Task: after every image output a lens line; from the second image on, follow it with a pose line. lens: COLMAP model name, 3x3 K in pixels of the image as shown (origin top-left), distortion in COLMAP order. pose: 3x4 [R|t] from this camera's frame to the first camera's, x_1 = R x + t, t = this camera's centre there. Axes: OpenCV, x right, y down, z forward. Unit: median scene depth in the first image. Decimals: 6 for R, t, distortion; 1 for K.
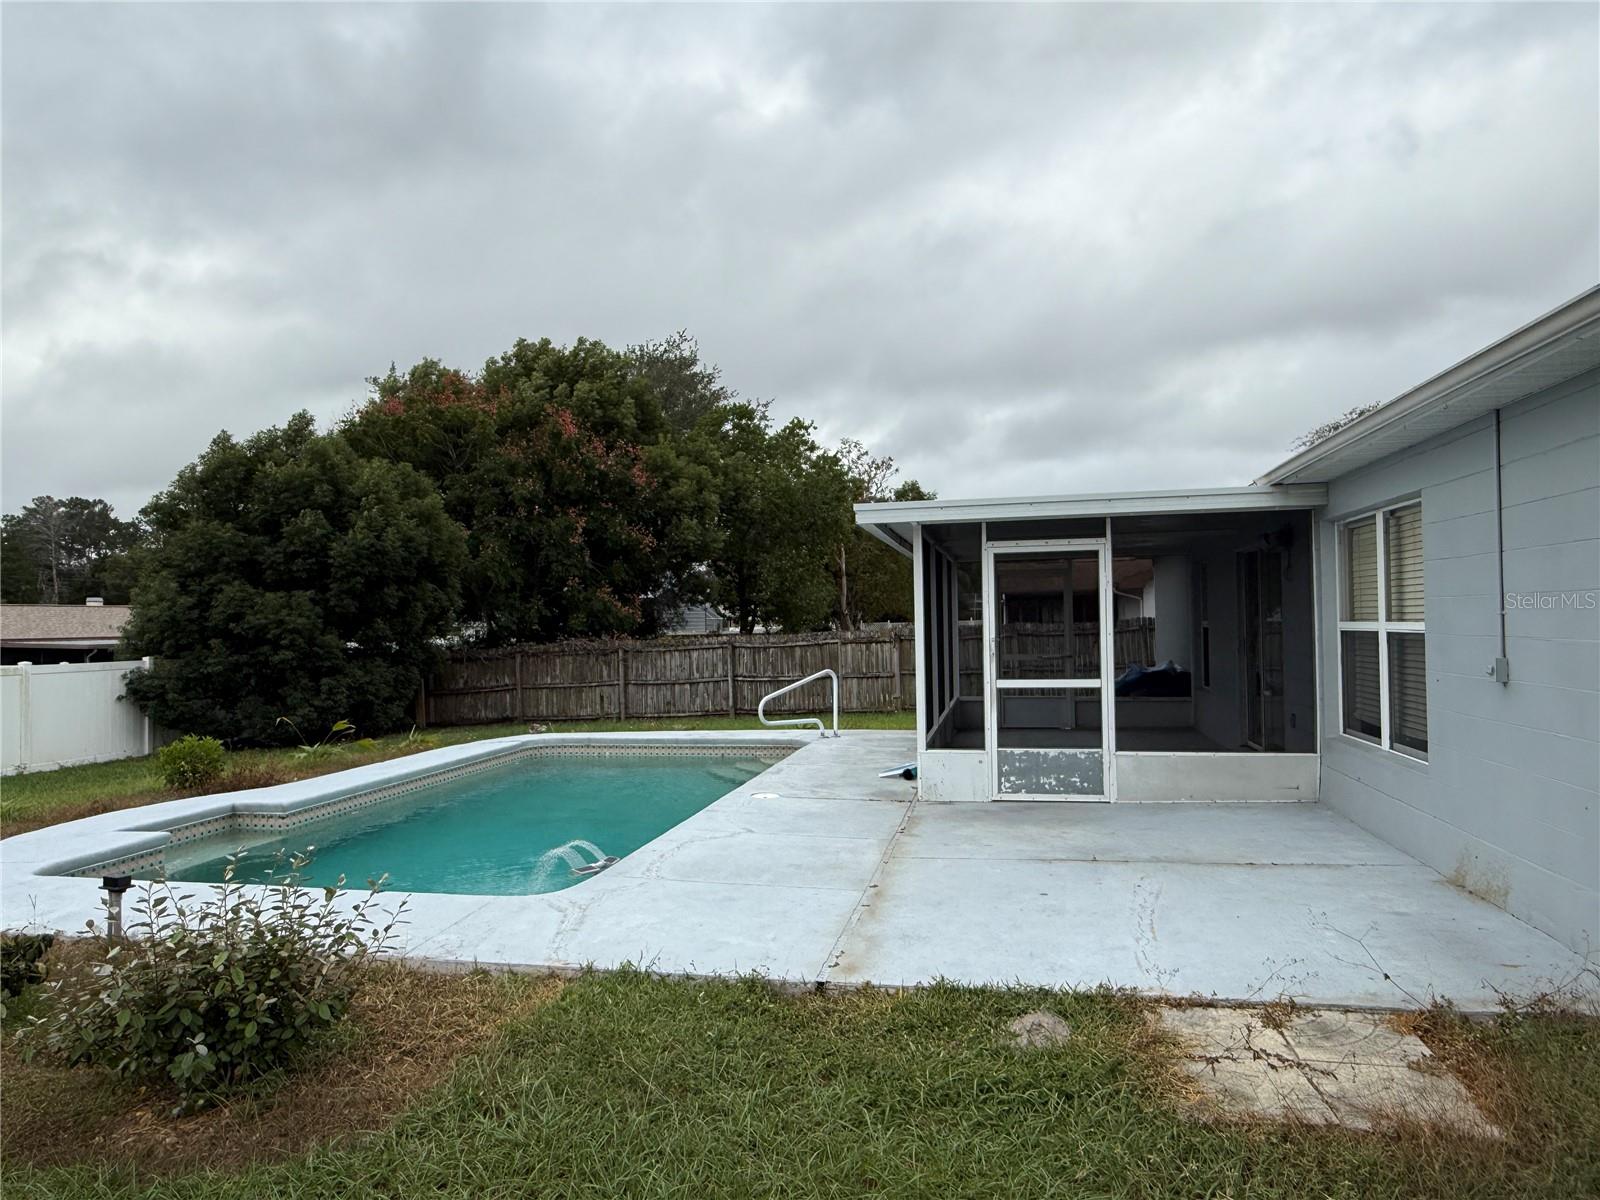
lens RADIAL K [[1035.3, 0, 791.4], [0, 1035.3, 585.9], [0, 0, 1]] dist [0.002170, 0.006085]
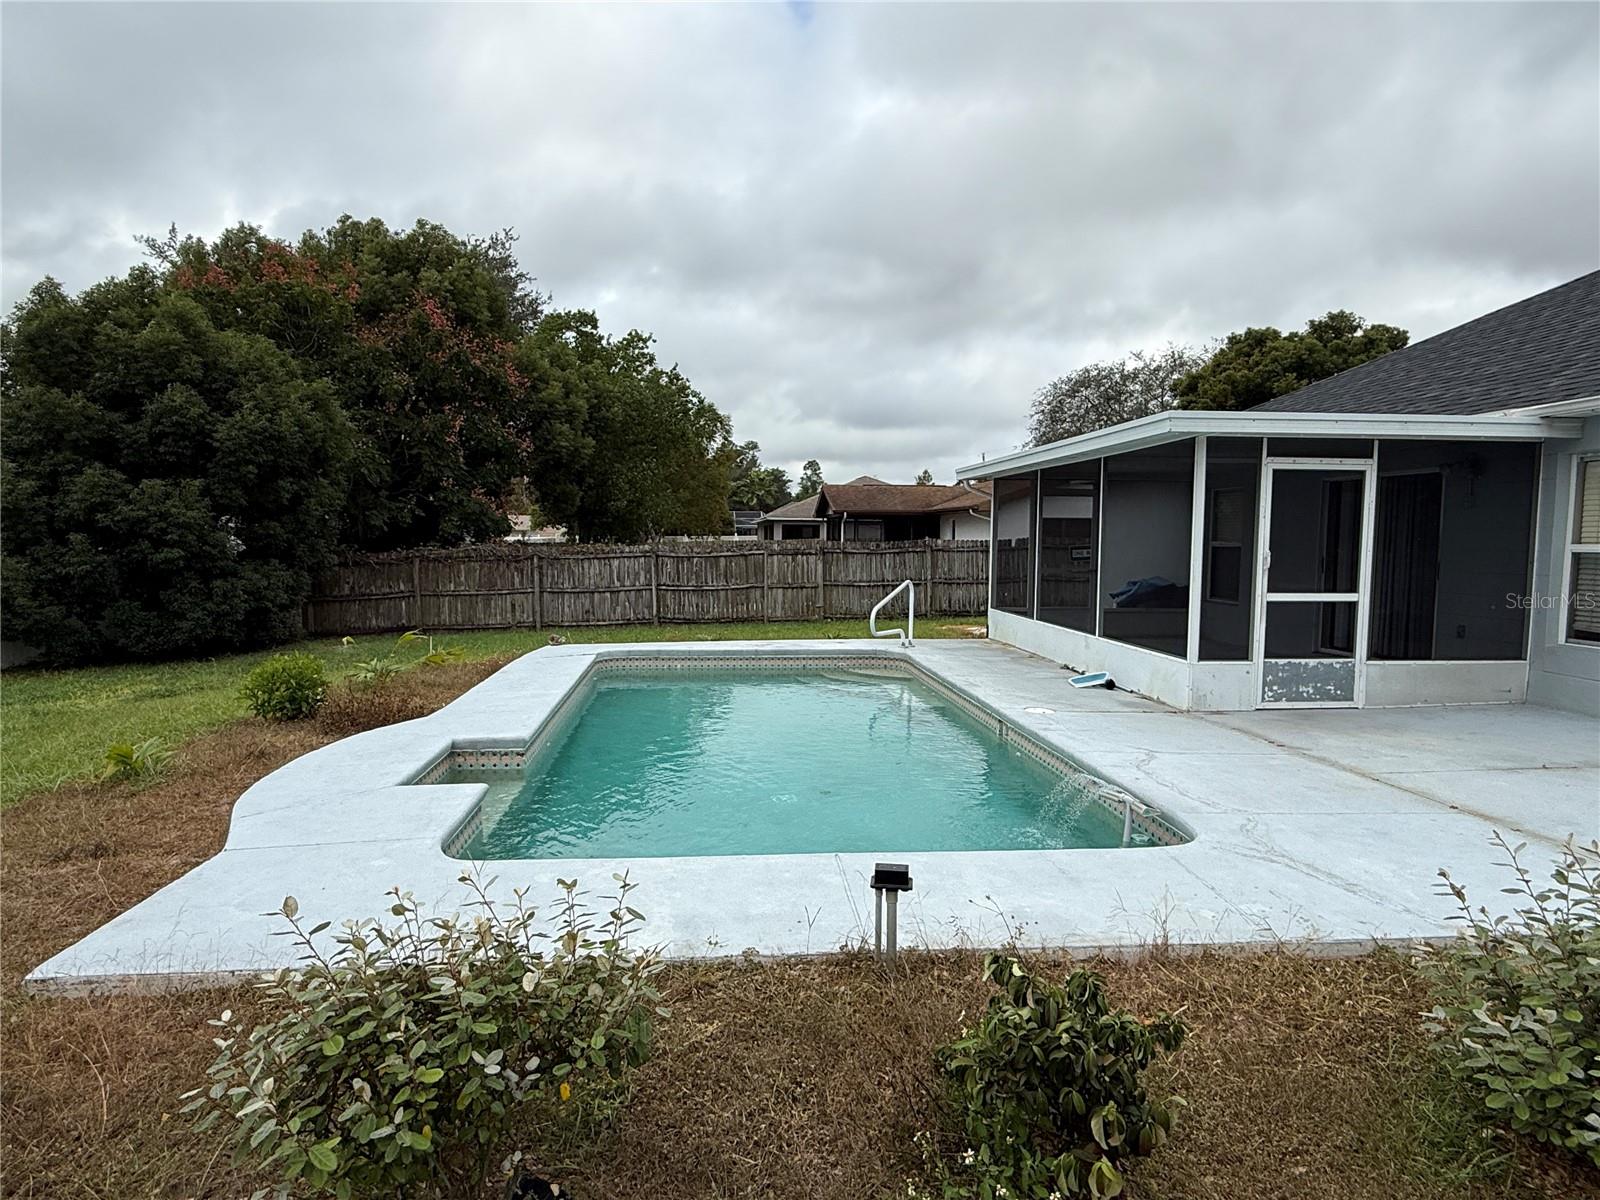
lens RADIAL K [[942.0, 0, 796.8], [0, 942.0, 584.7], [0, 0, 1]] dist [-0.008311, 0.005147]
pose [[0.952946, 0.011507, 0.302921, -0.203556], [-0.037289, 0.996140, 0.079464, 0.009962], [-0.300838, -0.087020, 0.949697, 0.099220]]
